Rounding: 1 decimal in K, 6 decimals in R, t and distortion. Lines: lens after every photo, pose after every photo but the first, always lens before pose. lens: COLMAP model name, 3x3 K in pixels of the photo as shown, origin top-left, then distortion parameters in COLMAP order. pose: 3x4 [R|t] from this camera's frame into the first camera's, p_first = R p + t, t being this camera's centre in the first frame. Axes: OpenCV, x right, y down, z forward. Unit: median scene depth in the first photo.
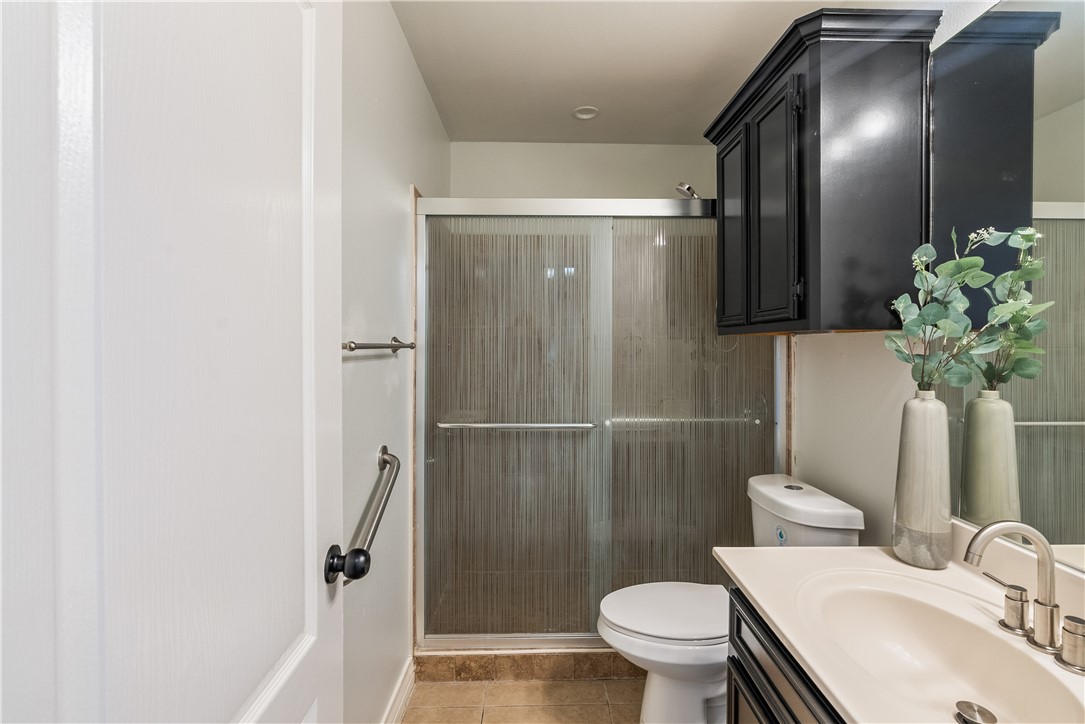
lens RADIAL K [[499.8, 0, 543.7], [0, 499.8, 353.7], [0, 0, 1]] dist [-0.007695, 0.002470]
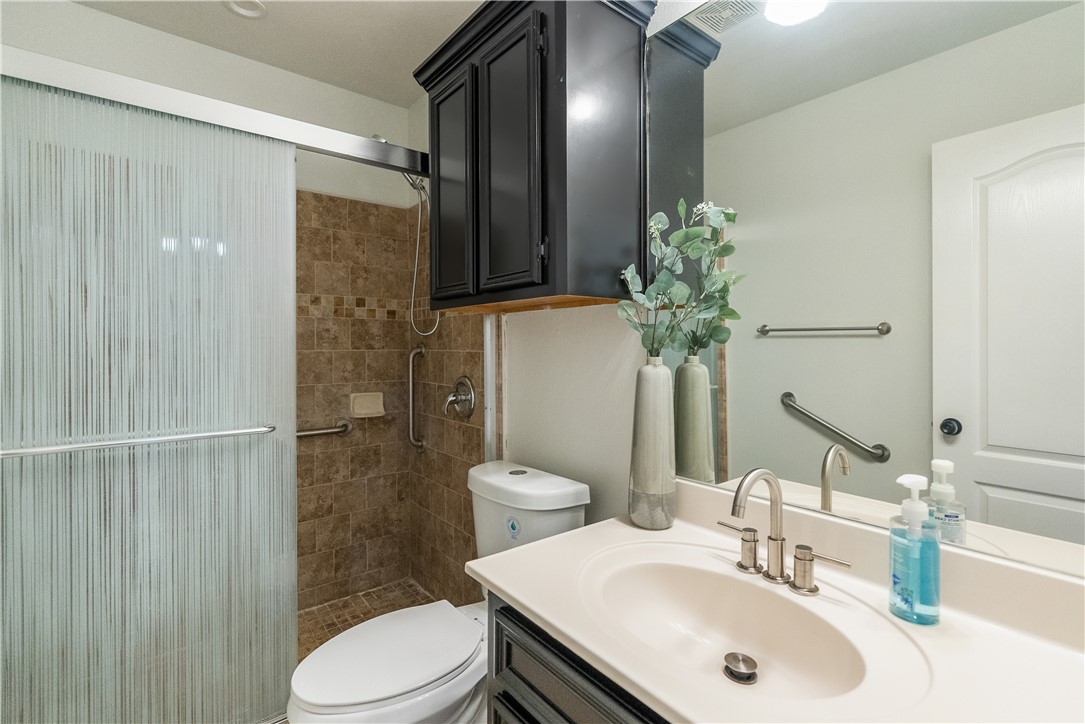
lens RADIAL K [[499.8, 0, 544.2], [0, 499.8, 352.2], [0, 0, 1]] dist [-0.007695, 0.002470]
pose [[0.785387, -0.005802, 0.618978, -0.050660], [0.009182, 0.999955, -0.002278, 0.060958], [-0.618937, 0.007472, 0.785405, 0.309927]]
